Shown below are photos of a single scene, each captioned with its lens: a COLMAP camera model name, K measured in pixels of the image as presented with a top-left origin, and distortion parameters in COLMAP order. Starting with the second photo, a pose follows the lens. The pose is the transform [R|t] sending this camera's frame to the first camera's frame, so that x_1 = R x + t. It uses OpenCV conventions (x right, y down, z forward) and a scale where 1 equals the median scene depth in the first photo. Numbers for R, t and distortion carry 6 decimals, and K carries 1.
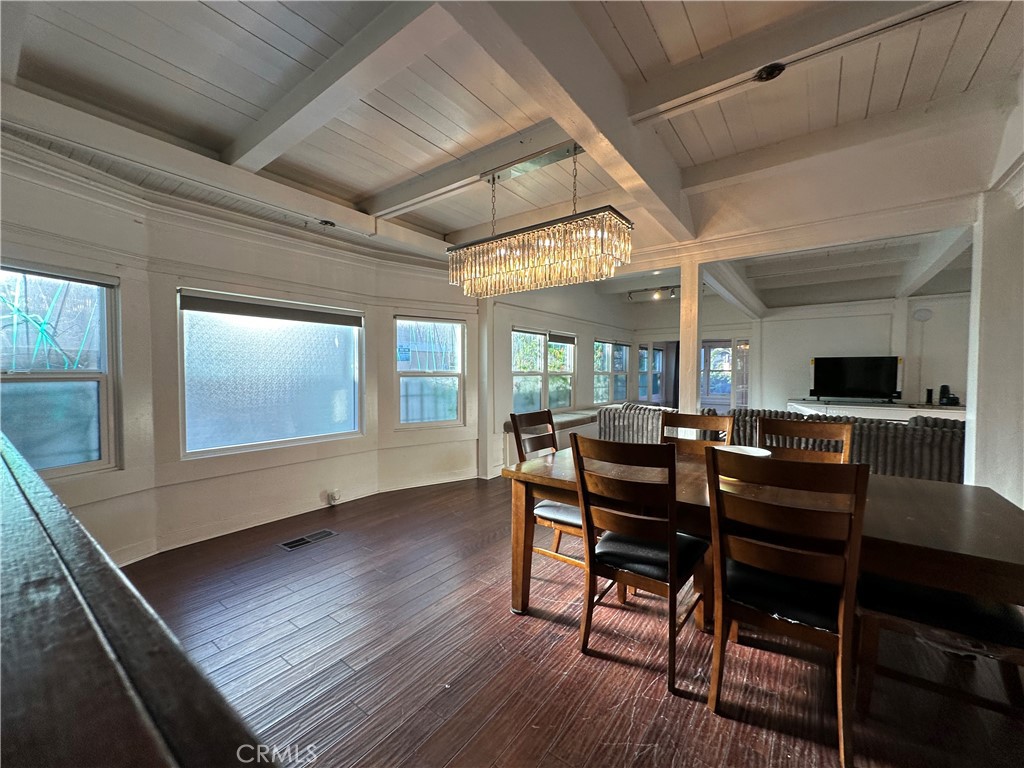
lens RADIAL K [[407.7, 0, 514.5], [0, 407.7, 382.3], [0, 0, 1]] dist [-0.001305, -0.000148]
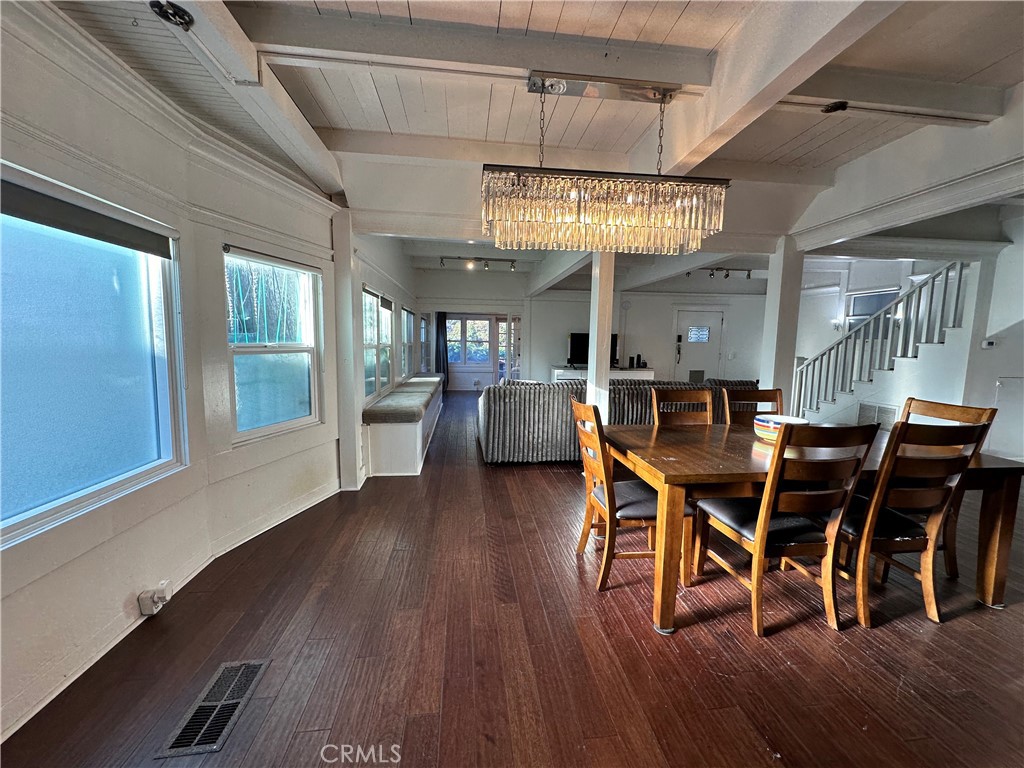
lens RADIAL K [[407.7, 0, 514.5], [0, 407.7, 382.3], [0, 0, 1]] dist [-0.001305, -0.000148]
pose [[0.726789, -0.059441, 0.684284, -0.389344], [0.003293, 0.996538, 0.083068, -0.020943], [-0.686853, -0.058120, 0.724469, 0.302720]]
